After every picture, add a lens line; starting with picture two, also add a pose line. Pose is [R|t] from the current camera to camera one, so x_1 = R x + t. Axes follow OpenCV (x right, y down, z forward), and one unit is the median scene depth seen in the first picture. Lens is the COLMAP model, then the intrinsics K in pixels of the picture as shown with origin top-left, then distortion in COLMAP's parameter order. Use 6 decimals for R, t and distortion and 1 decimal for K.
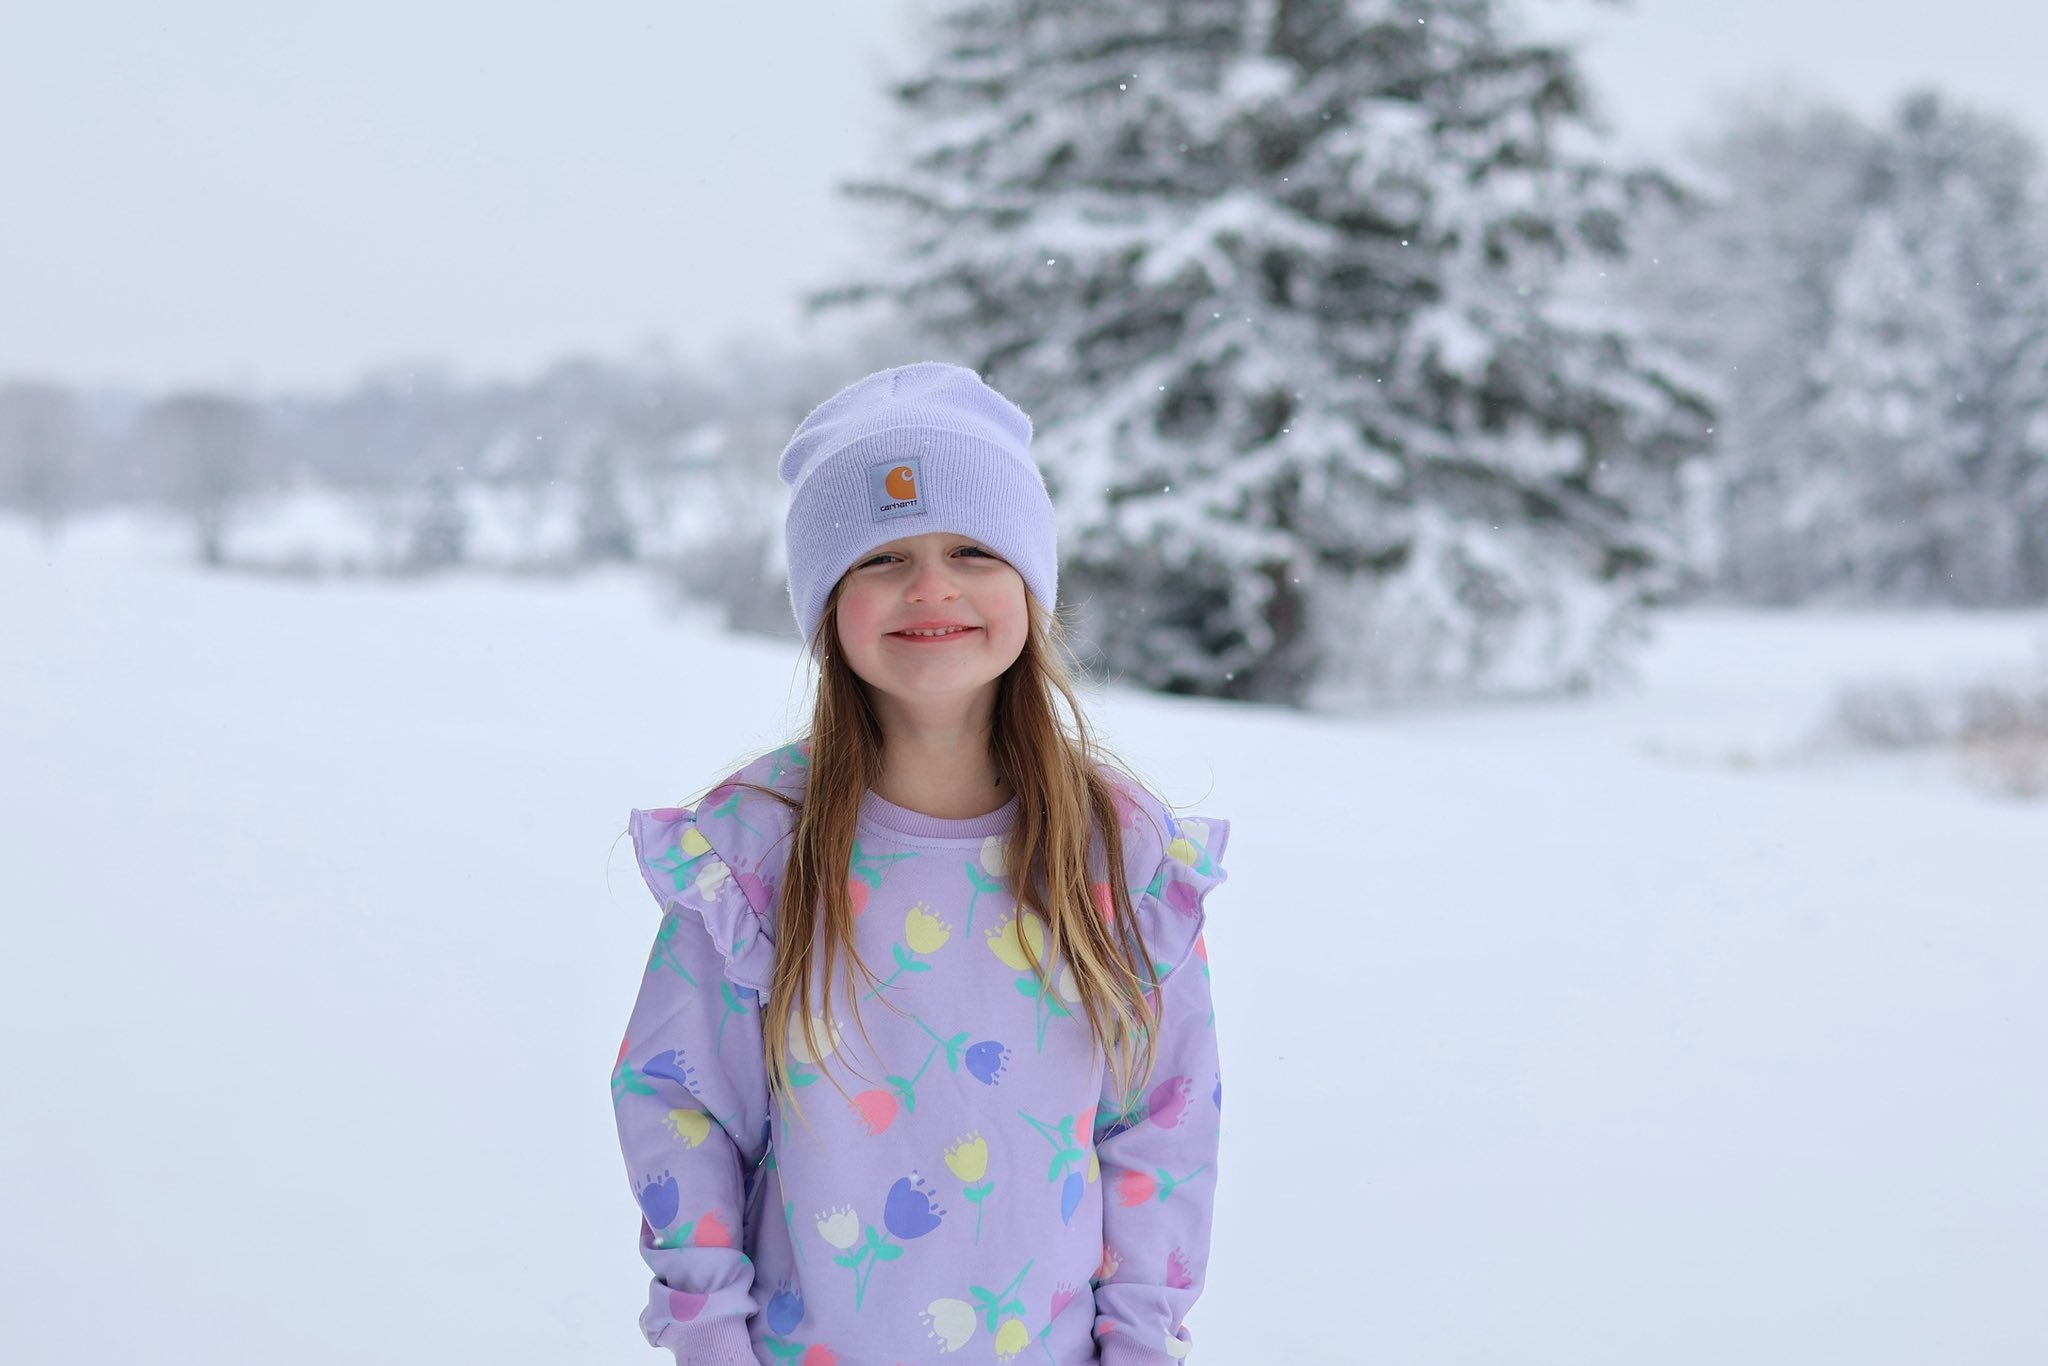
lens RADIAL K [[4650.1, 0, 1024.0], [0, 4650.1, 683.0], [0, 0, 1]] dist [0.081662, -0.332051]
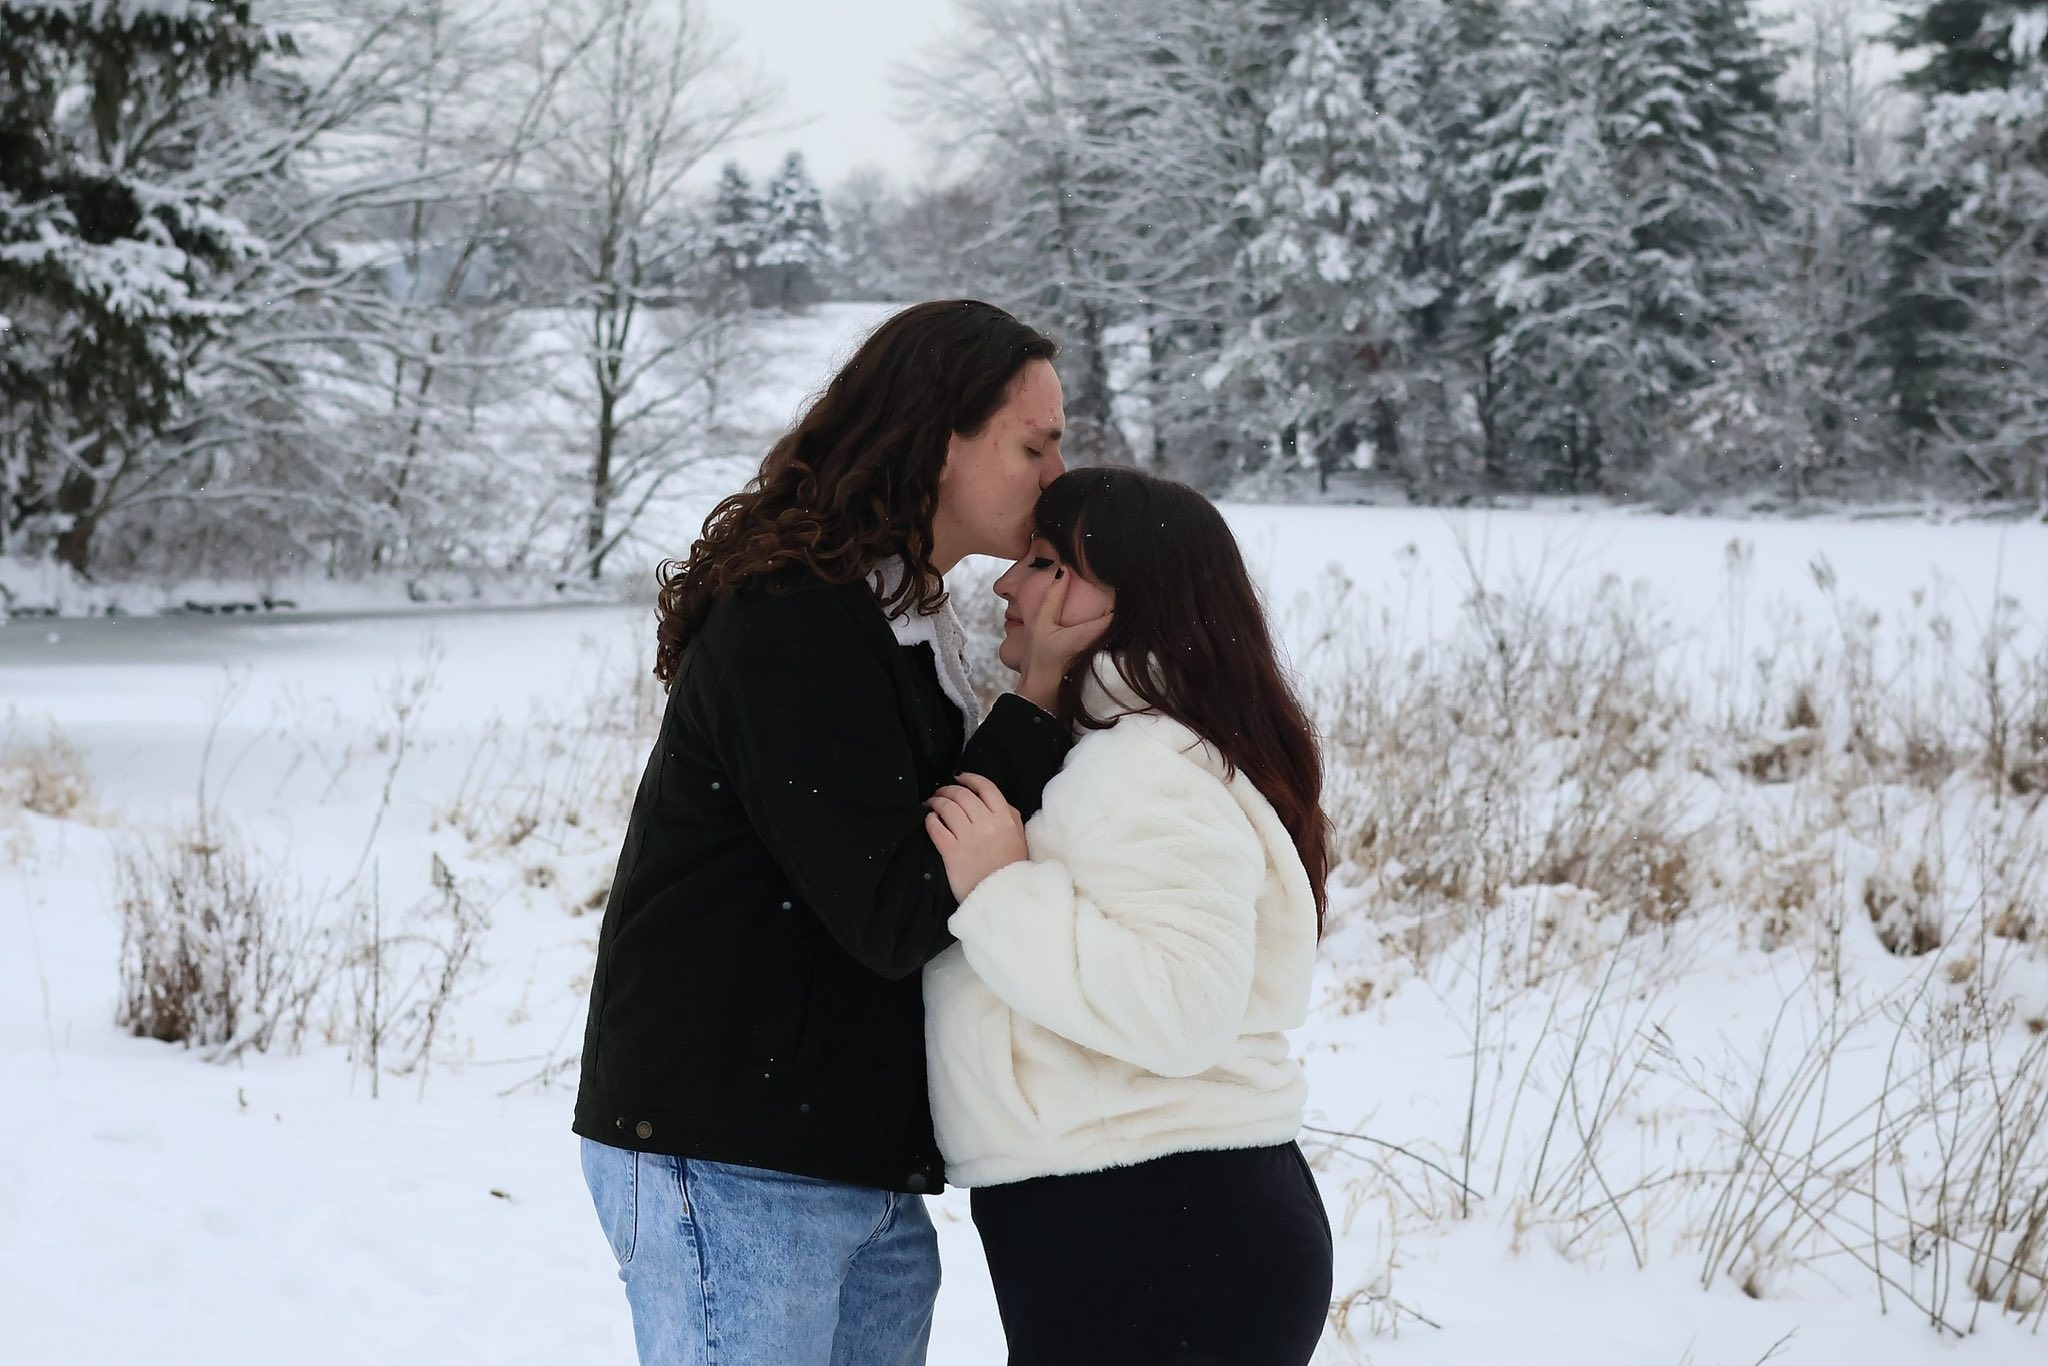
lens RADIAL K [[4650.1, 0, 1024.0], [0, 4650.1, 683.0], [0, 0, 1]] dist [0.081662, -0.332051]
pose [[0.996058, 0.015096, 0.087409, 0.058926], [-0.017226, 0.999571, 0.023666, -0.000553], [-0.087015, -0.025079, 0.995891, 0.170808]]
